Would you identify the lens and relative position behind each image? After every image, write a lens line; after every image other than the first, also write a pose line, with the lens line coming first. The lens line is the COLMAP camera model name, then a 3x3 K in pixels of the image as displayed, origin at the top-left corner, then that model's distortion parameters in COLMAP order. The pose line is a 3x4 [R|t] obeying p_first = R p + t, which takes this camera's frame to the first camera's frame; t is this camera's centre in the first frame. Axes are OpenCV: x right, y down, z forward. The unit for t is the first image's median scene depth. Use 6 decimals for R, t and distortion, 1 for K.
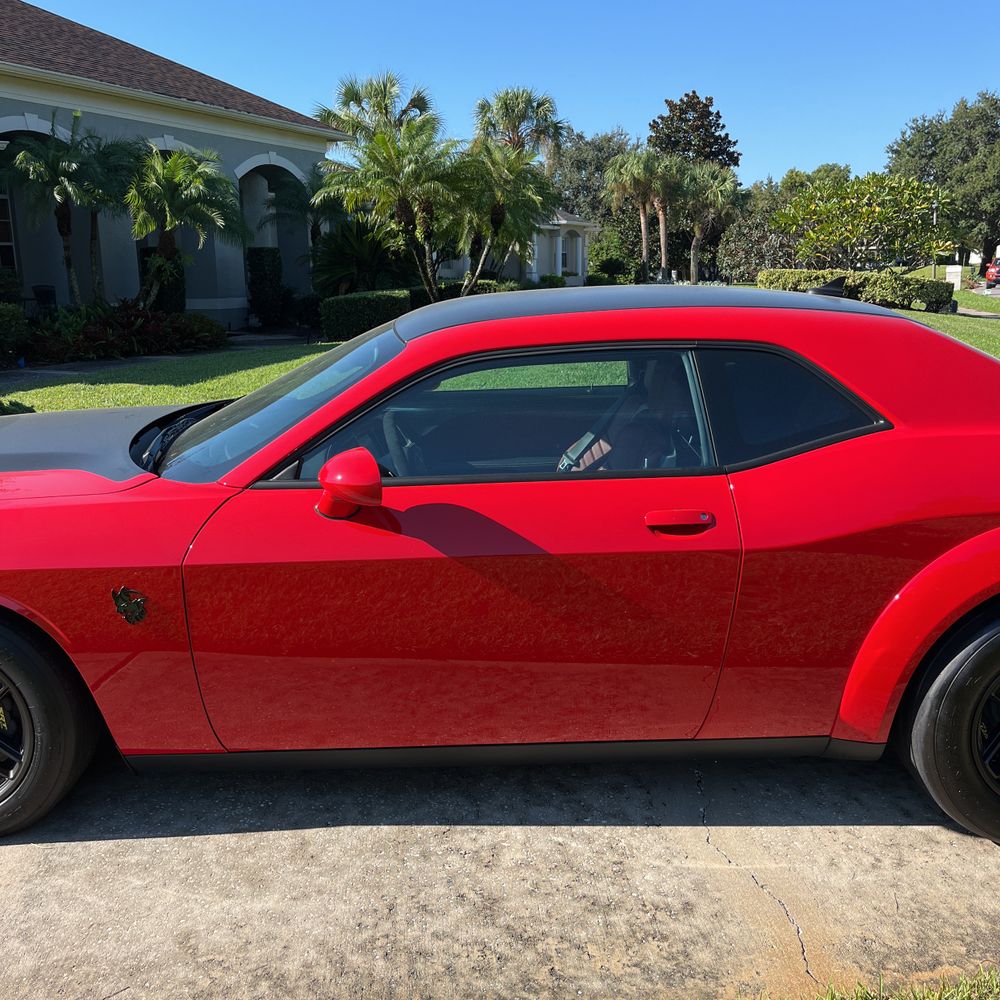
lens RADIAL K [[1016.1, 0, 503.2], [0, 1016.1, 486.0], [0, 0, 1]] dist [0.017013, 0.009720]
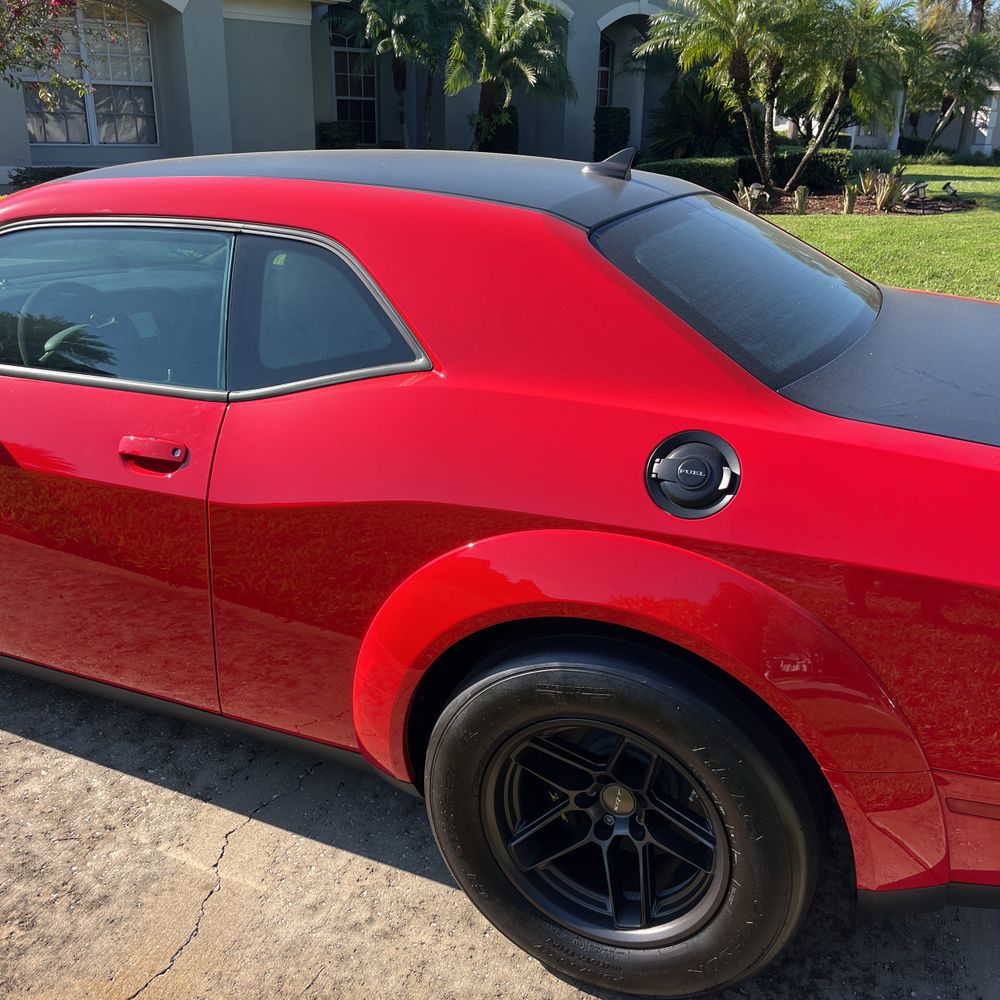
lens RADIAL K [[1011.3, 0, 497.6], [0, 1011.3, 503.9], [0, 0, 1]] dist [0.016991, 0.002964]
pose [[0.906479, 0.171624, -0.385799, 0.100069], [-0.116044, 0.979747, 0.163186, -0.011894], [0.405992, -0.103155, 0.908036, 0.052840]]
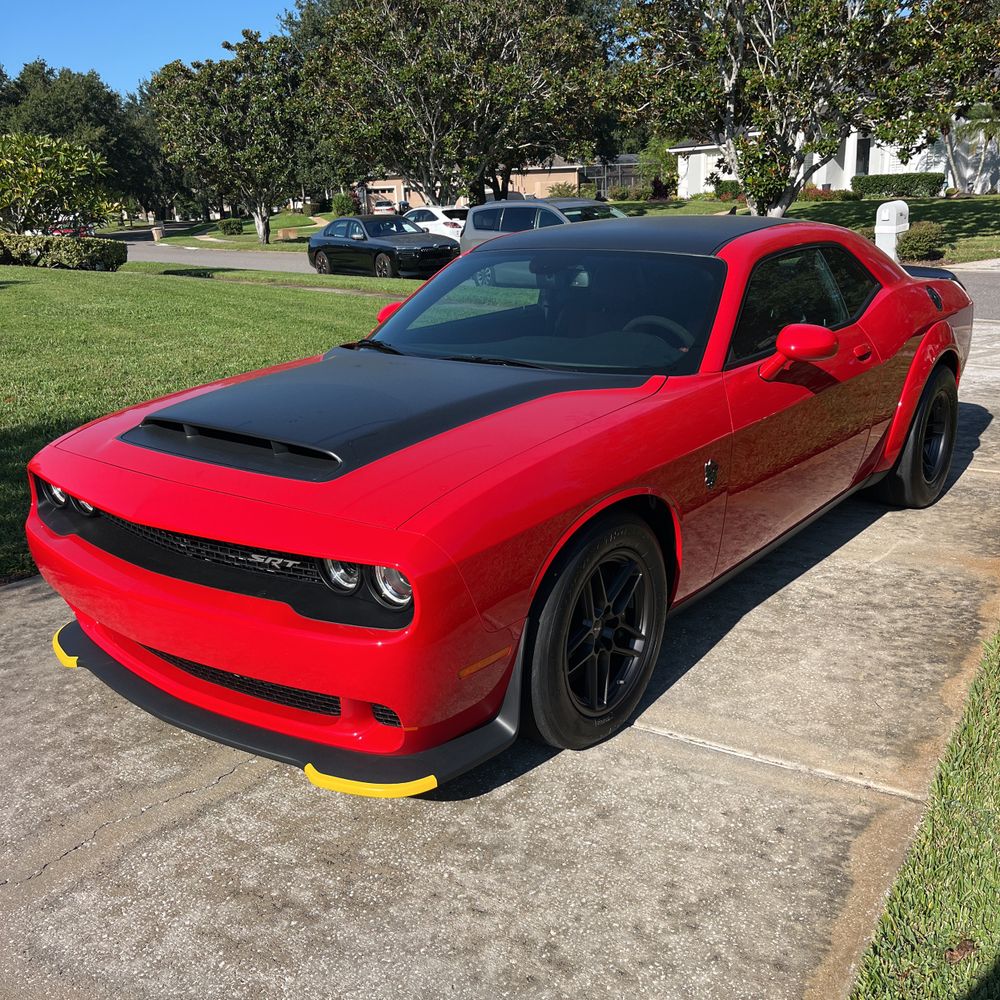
lens RADIAL K [[1027.1, 0, 499.7], [0, 1027.1, 485.9], [0, 0, 1]] dist [0.016943, 0.013306]
pose [[0.623165, -0.220671, 0.750313, -0.202554], [0.199263, 0.972506, 0.120523, -0.009802], [-0.756280, 0.074404, 0.650003, 0.051744]]
